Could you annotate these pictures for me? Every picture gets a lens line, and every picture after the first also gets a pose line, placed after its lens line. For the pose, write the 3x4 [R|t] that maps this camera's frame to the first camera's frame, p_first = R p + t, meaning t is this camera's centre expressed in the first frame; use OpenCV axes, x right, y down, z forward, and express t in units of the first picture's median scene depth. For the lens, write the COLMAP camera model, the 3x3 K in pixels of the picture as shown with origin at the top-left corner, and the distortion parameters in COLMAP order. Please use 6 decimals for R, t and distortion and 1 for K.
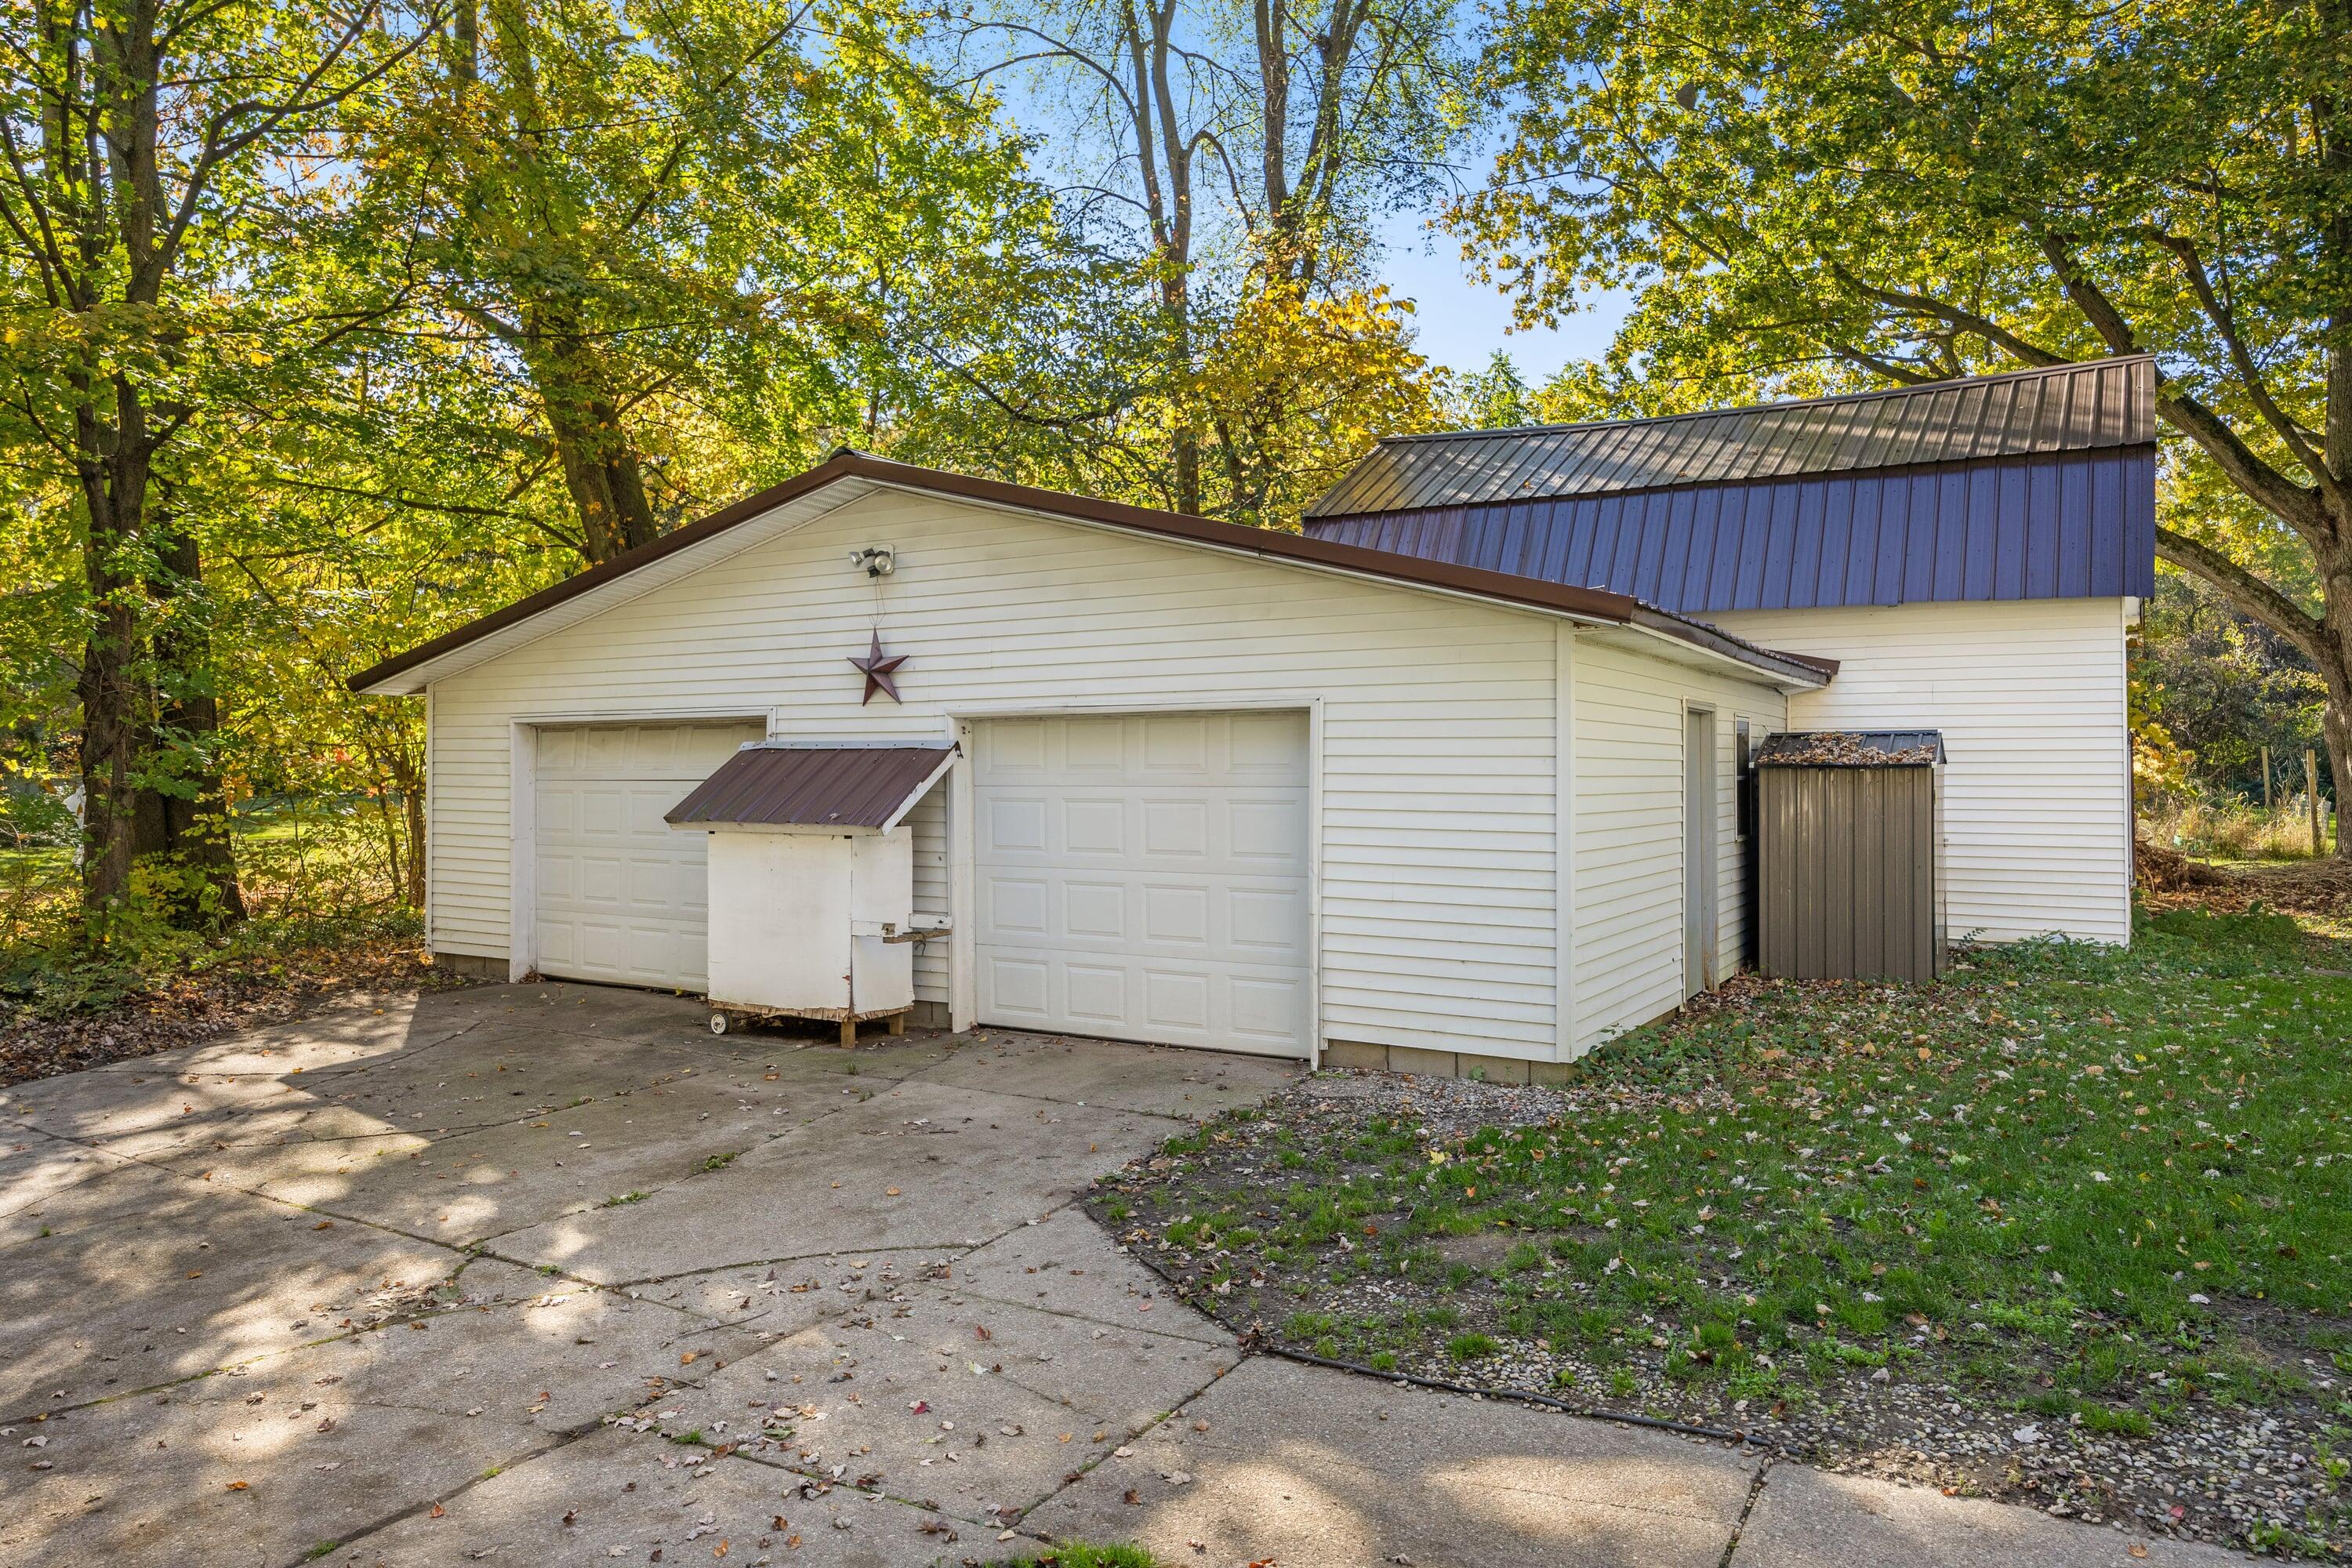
lens RADIAL K [[1621.4, 0, 1179.1], [0, 1621.4, 795.3], [0, 0, 1]] dist [0.010722, 0.001285]
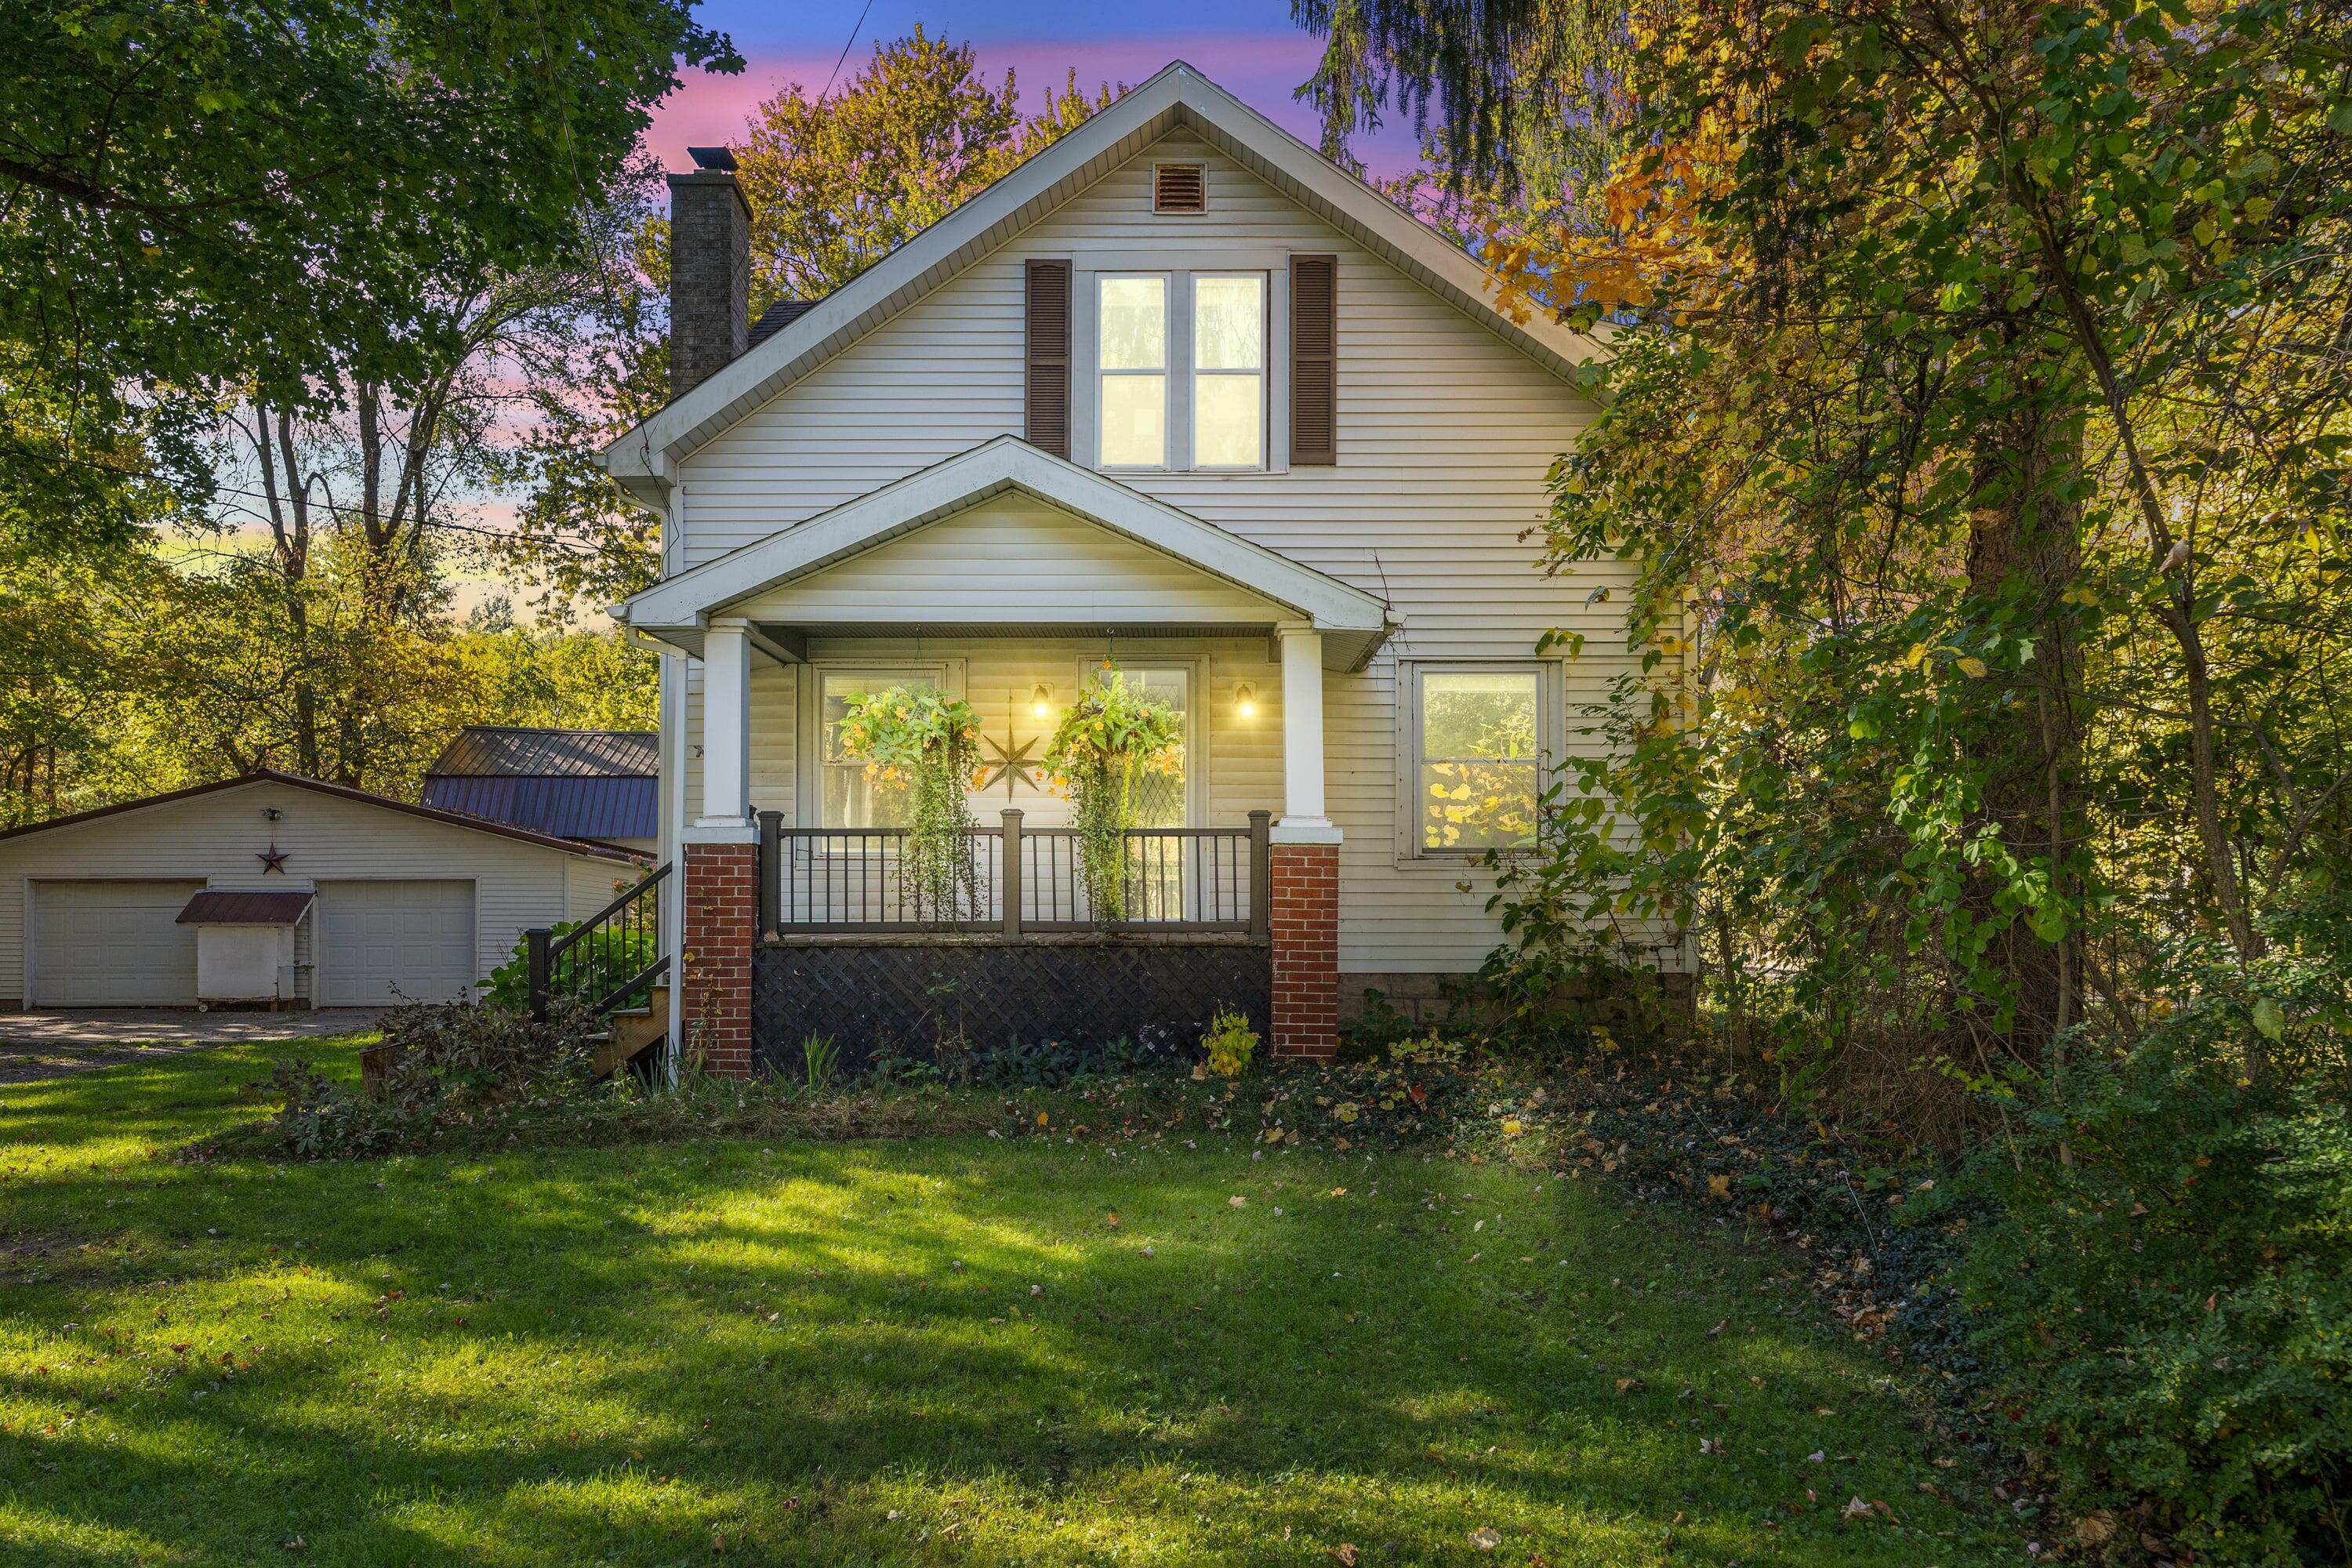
lens RADIAL K [[1795.8, 0, 1182.2], [0, 1795.8, 793.3], [0, 0, 1]] dist [0.008583, 0.001188]
pose [[0.842778, 0.038881, 0.536855, -0.373038], [0.012640, 0.995683, -0.091953, 0.065812], [-0.538112, 0.084282, 0.838649, -1.499617]]
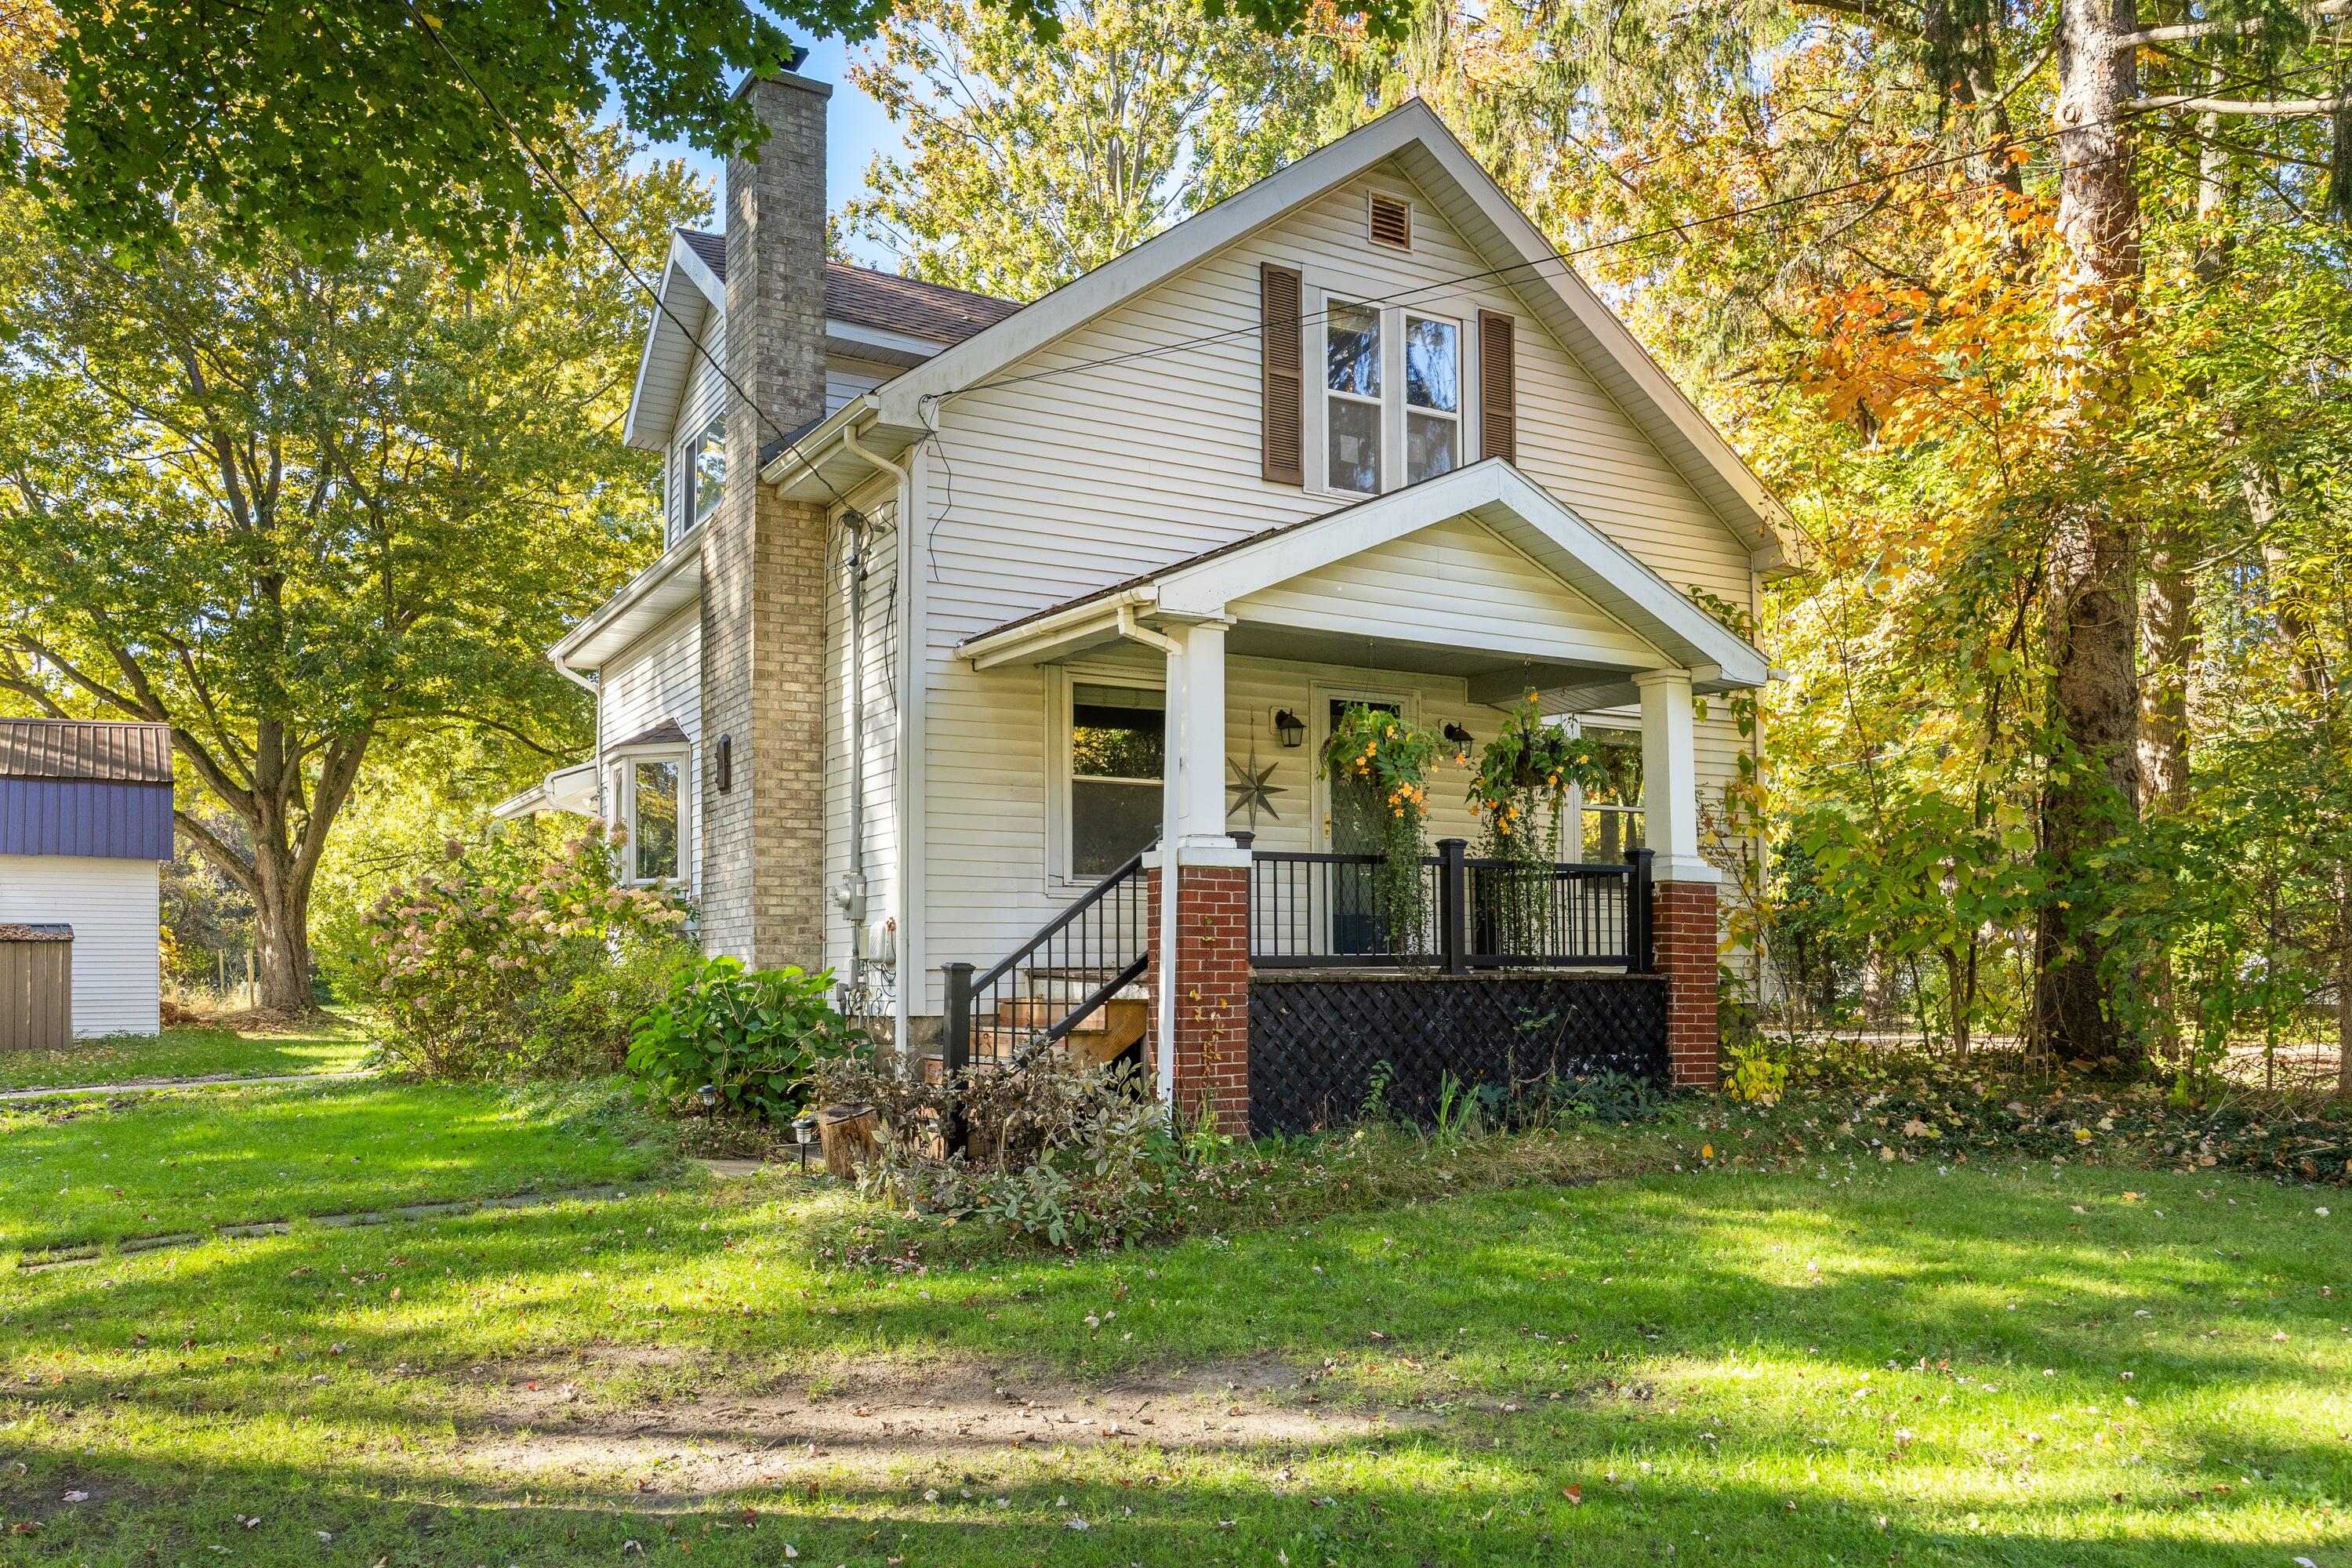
lens RADIAL K [[1795.8, 0, 1174.0], [0, 1795.8, 798.9], [0, 0, 1]] dist [0.008583, 0.001188]
pose [[0.448140, 0.082915, 0.890110, -0.772934], [0.022113, 0.994357, -0.103758, 0.058194], [-0.893690, 0.066181, 0.443777, -0.995003]]
